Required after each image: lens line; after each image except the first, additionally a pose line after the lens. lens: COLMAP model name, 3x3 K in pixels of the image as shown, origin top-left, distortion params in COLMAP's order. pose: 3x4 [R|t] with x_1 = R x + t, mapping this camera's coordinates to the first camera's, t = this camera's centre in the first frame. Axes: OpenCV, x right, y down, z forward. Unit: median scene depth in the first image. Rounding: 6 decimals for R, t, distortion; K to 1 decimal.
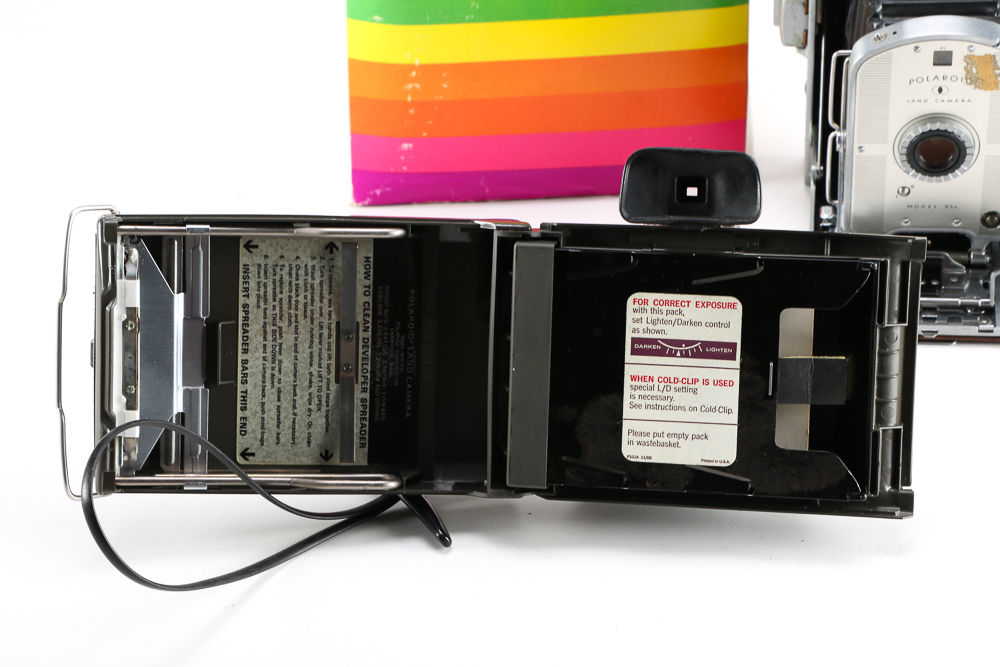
lens RADIAL K [[2629.0, 0, 501.4], [0, 2629.0, 329.9], [0, 0, 1]] dist [0.411098, 0.000000]
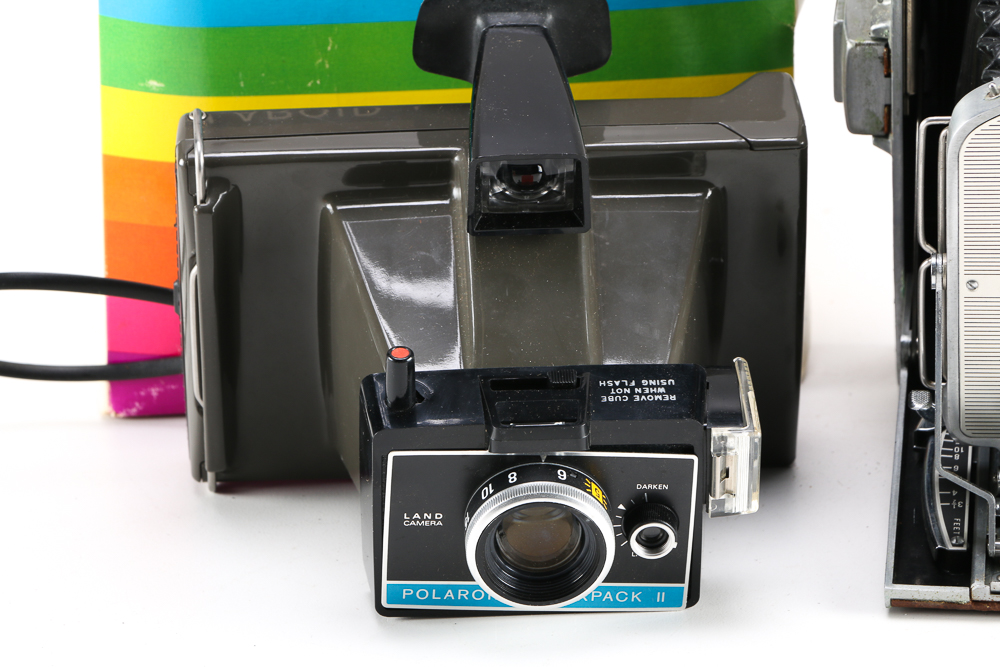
lens RADIAL K [[5522.7, 0, 496.5], [0, 5522.7, 326.6], [0, 0, 1]] dist [1.481226, 0.000000]
pose [[0.999978, 0.004717, -0.004599, 0.036144], [-0.005352, 0.988736, -0.149576, 0.124319], [0.003842, 0.149598, 0.988739, -0.213264]]
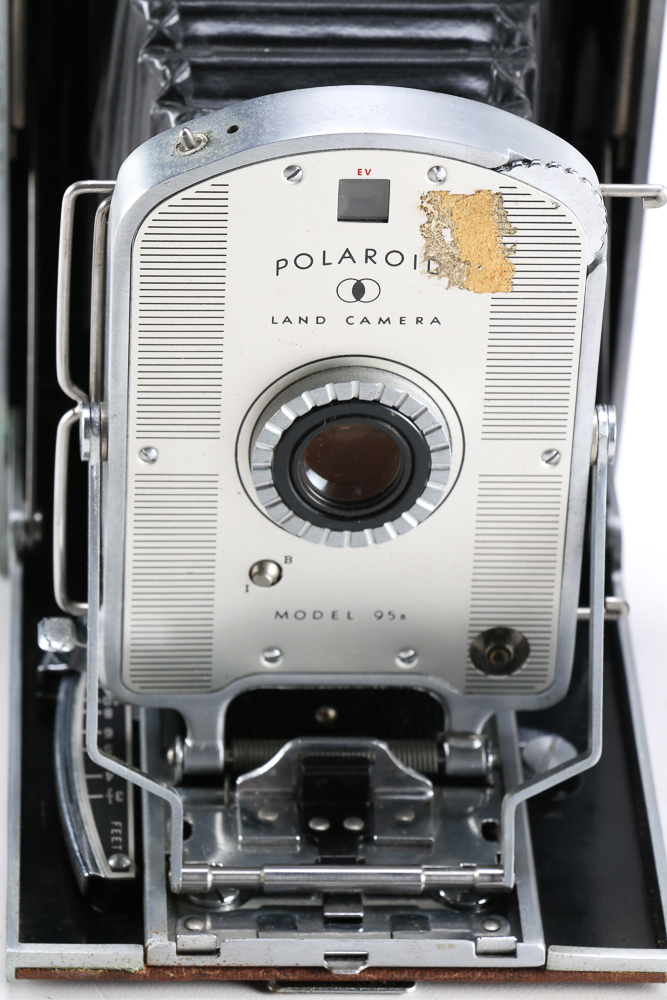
lens RADIAL K [[5522.7, 0, 331.3], [0, 5522.7, 519.5], [0, 0, 1]] dist [1.481226, 0.000000]
pose [[0.982963, -0.006809, 0.183679, 0.021509], [0.023801, 0.995615, -0.090462, 0.009161], [-0.182258, 0.093292, 0.978815, 0.257989]]
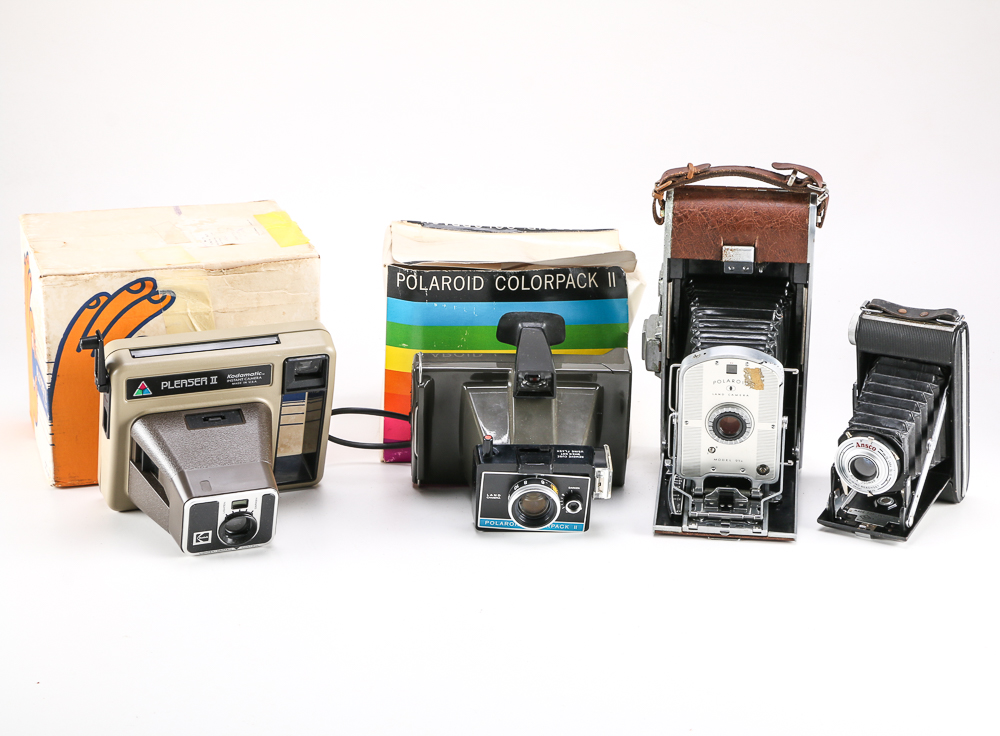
lens RADIAL K [[2225.2, 0, 547.9], [0, 2225.2, 405.1], [0, 0, 1]] dist [0.222524, 0.000000]
pose [[0.999079, 0.041091, 0.012360, 0.029004], [-0.037993, 0.980993, -0.190288, 0.192622], [-0.019945, 0.189644, 0.981650, -0.390109]]
